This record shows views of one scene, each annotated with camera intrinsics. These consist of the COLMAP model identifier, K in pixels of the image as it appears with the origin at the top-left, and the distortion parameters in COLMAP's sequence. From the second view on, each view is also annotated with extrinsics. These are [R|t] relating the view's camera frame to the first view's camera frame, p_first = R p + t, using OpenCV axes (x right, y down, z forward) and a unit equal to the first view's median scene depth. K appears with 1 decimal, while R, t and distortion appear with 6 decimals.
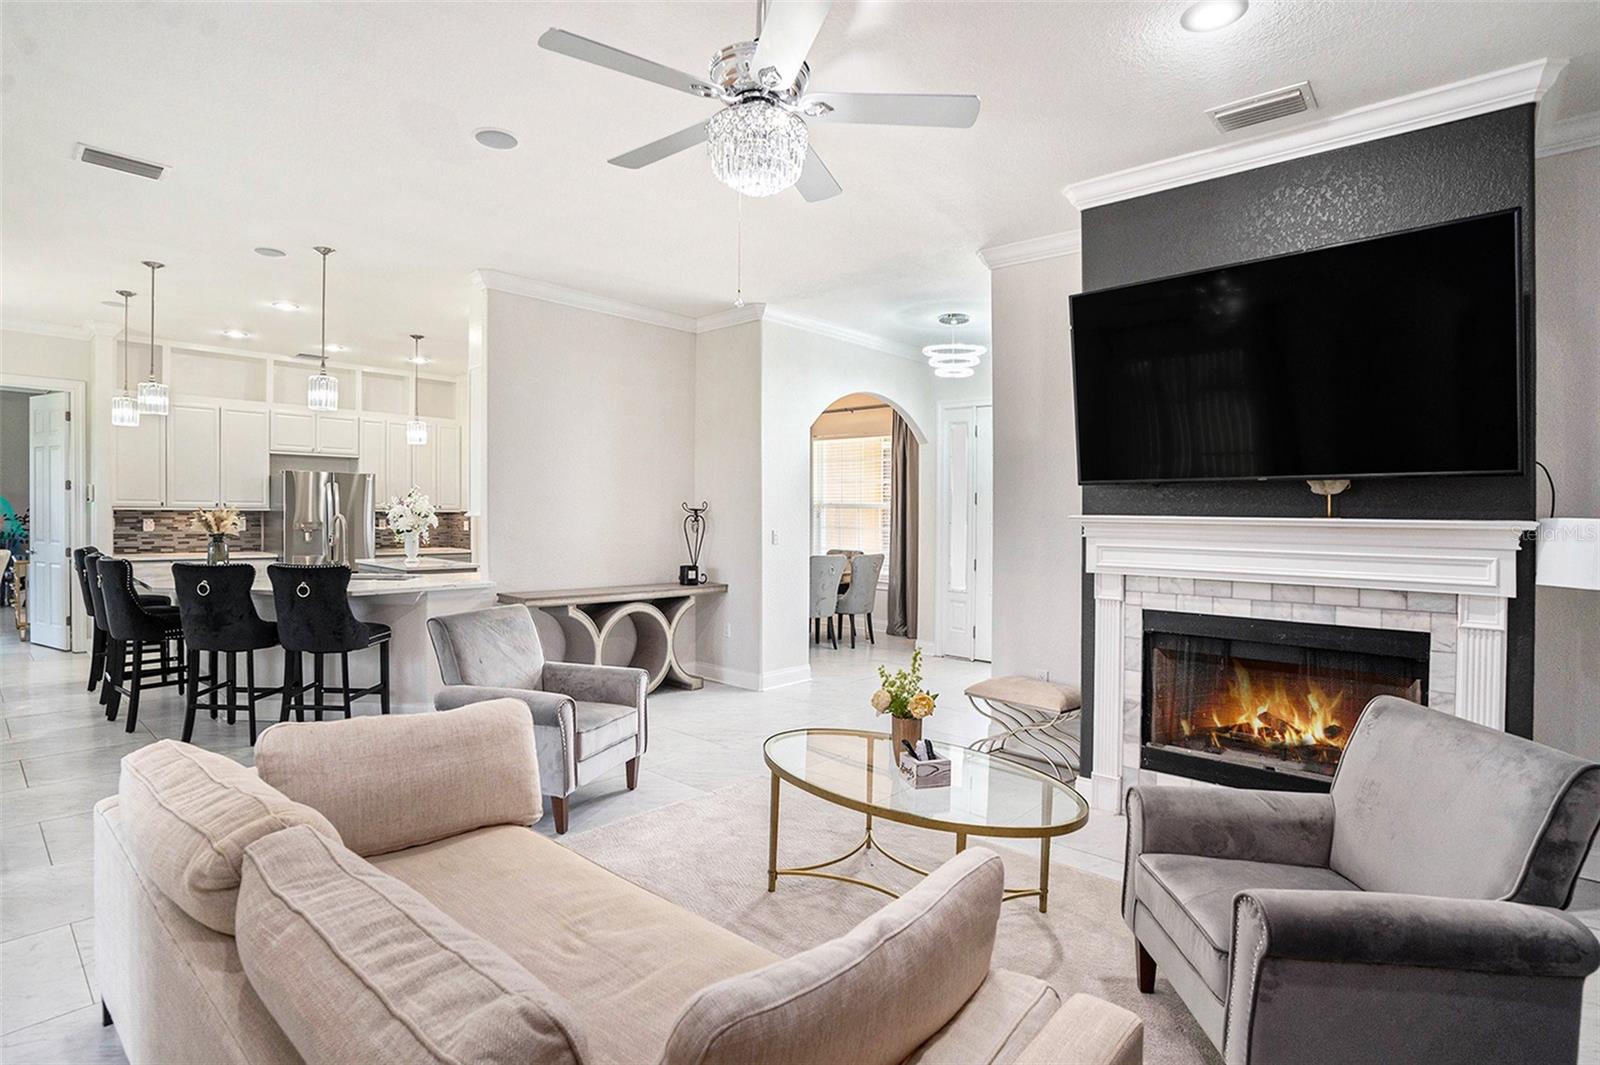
lens RADIAL K [[805.7, 0, 765.0], [0, 805.7, 522.2], [0, 0, 1]] dist [-0.015971, 0.000872]
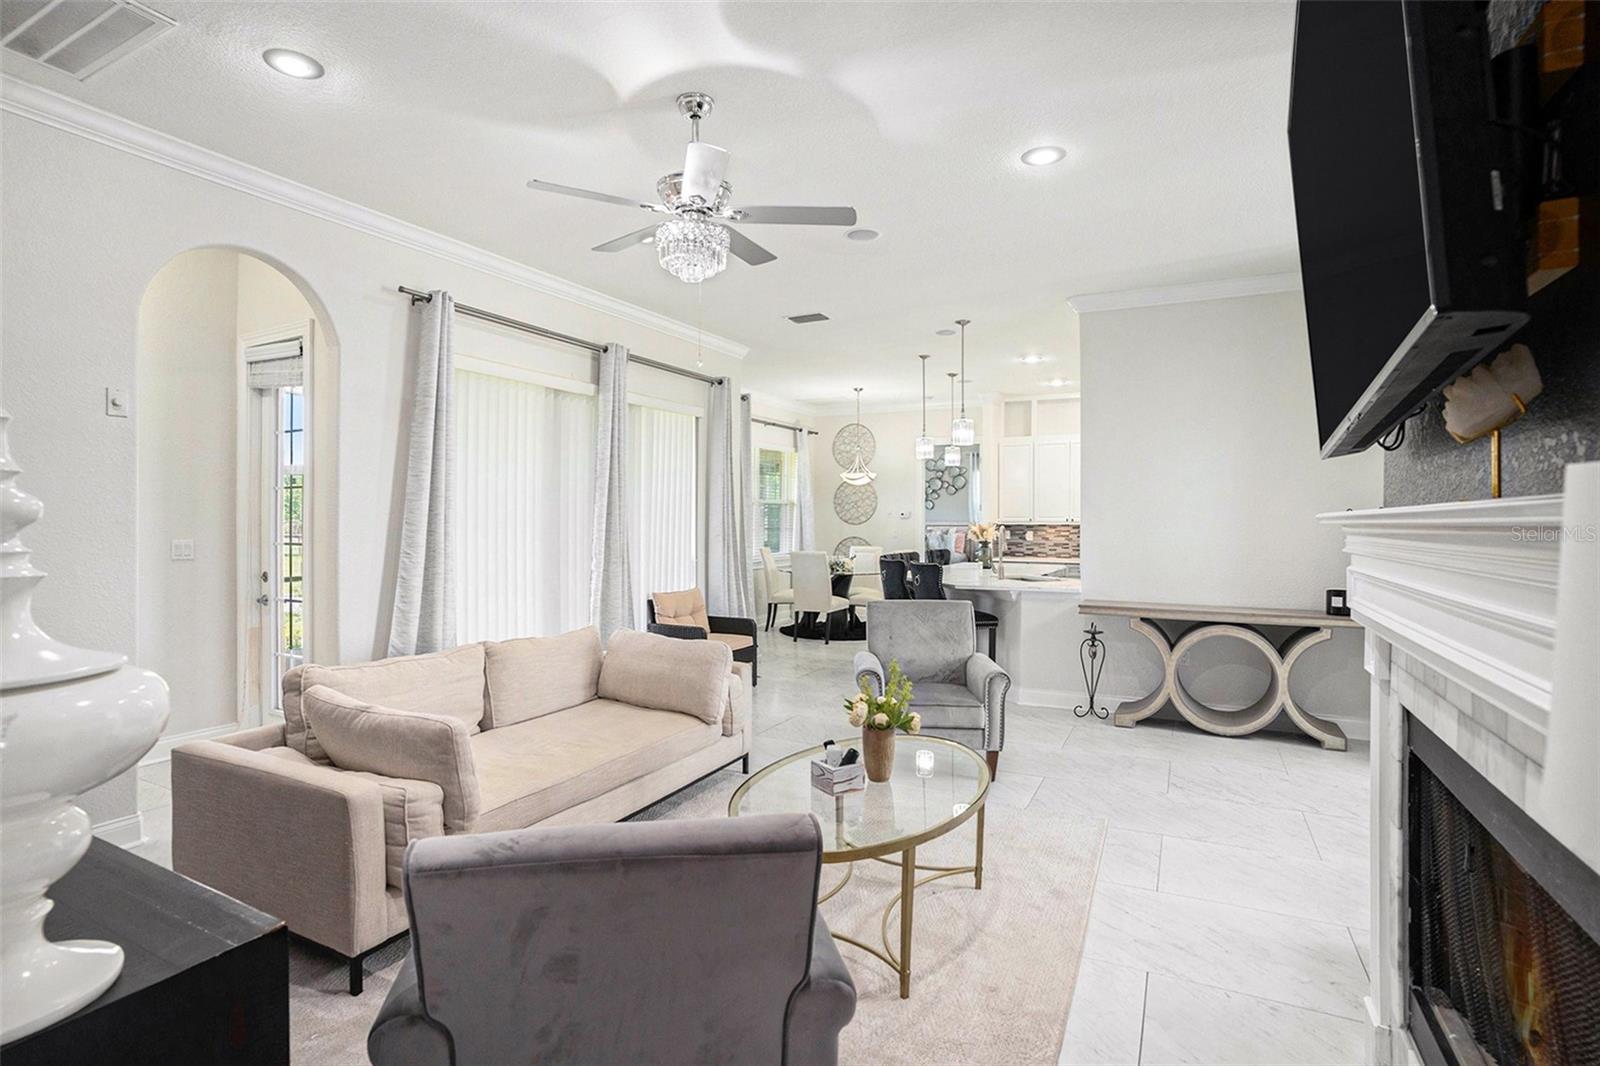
lens RADIAL K [[805.7, 0, 790.0], [0, 805.7, 534.3], [0, 0, 1]] dist [-0.015971, 0.000872]
pose [[0.288091, 0.003535, -0.957597, 0.600731], [-0.010579, 0.999944, 0.000509, 0.006992], [0.957545, 0.009984, 0.288112, 0.343064]]
